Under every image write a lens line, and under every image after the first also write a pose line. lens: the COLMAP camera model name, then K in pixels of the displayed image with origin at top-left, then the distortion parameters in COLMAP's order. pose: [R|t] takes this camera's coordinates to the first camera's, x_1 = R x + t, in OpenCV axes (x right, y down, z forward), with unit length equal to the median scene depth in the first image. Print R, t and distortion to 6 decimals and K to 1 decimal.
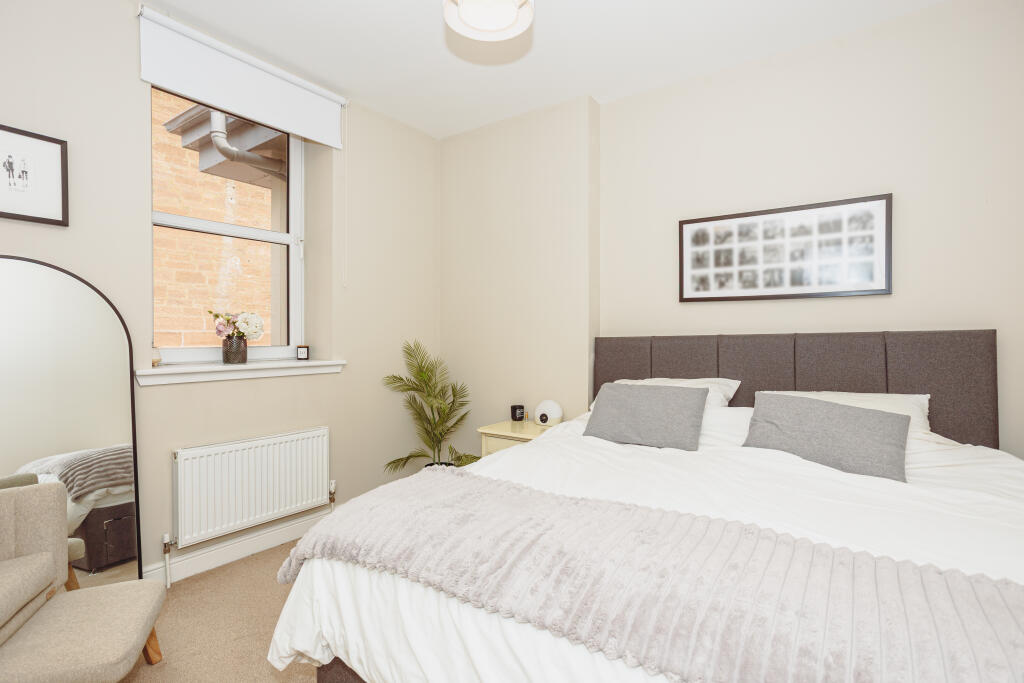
lens RADIAL K [[500.0, 0, 505.7], [0, 500.0, 339.0], [0, 0, 1]] dist [-0.052090, 0.028304]
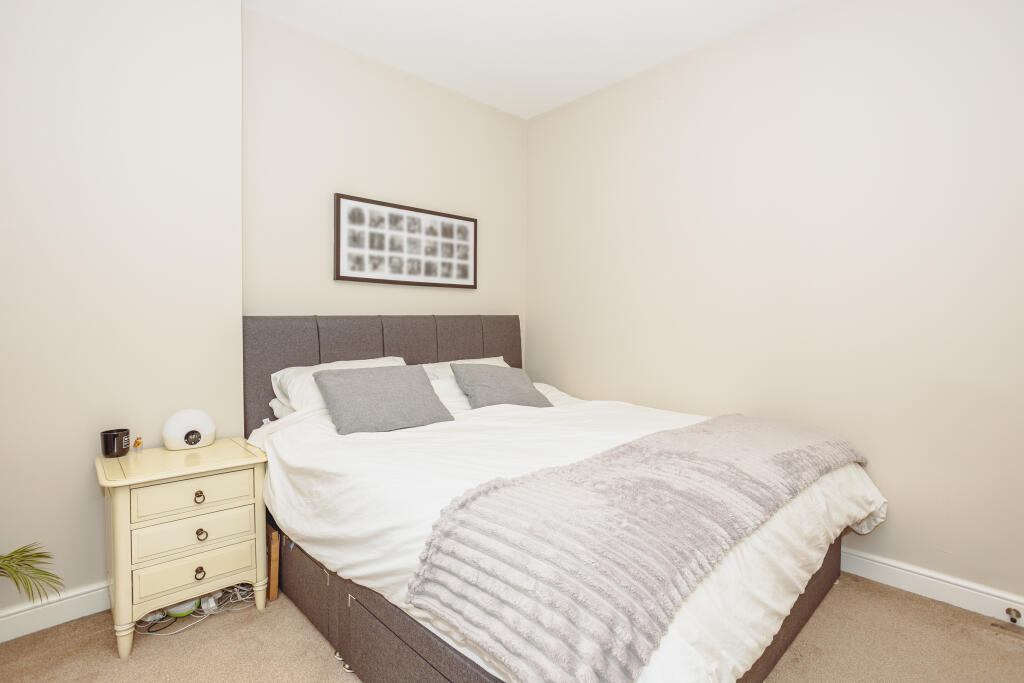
lens RADIAL K [[500.0, 0, 505.7], [0, 500.0, 339.0], [0, 0, 1]] dist [-0.052090, 0.028304]
pose [[0.197847, -0.029350, 0.979793, -0.539623], [-0.002651, 0.999532, 0.030477, 0.008575], [-0.980229, -0.008627, 0.197676, 0.529944]]
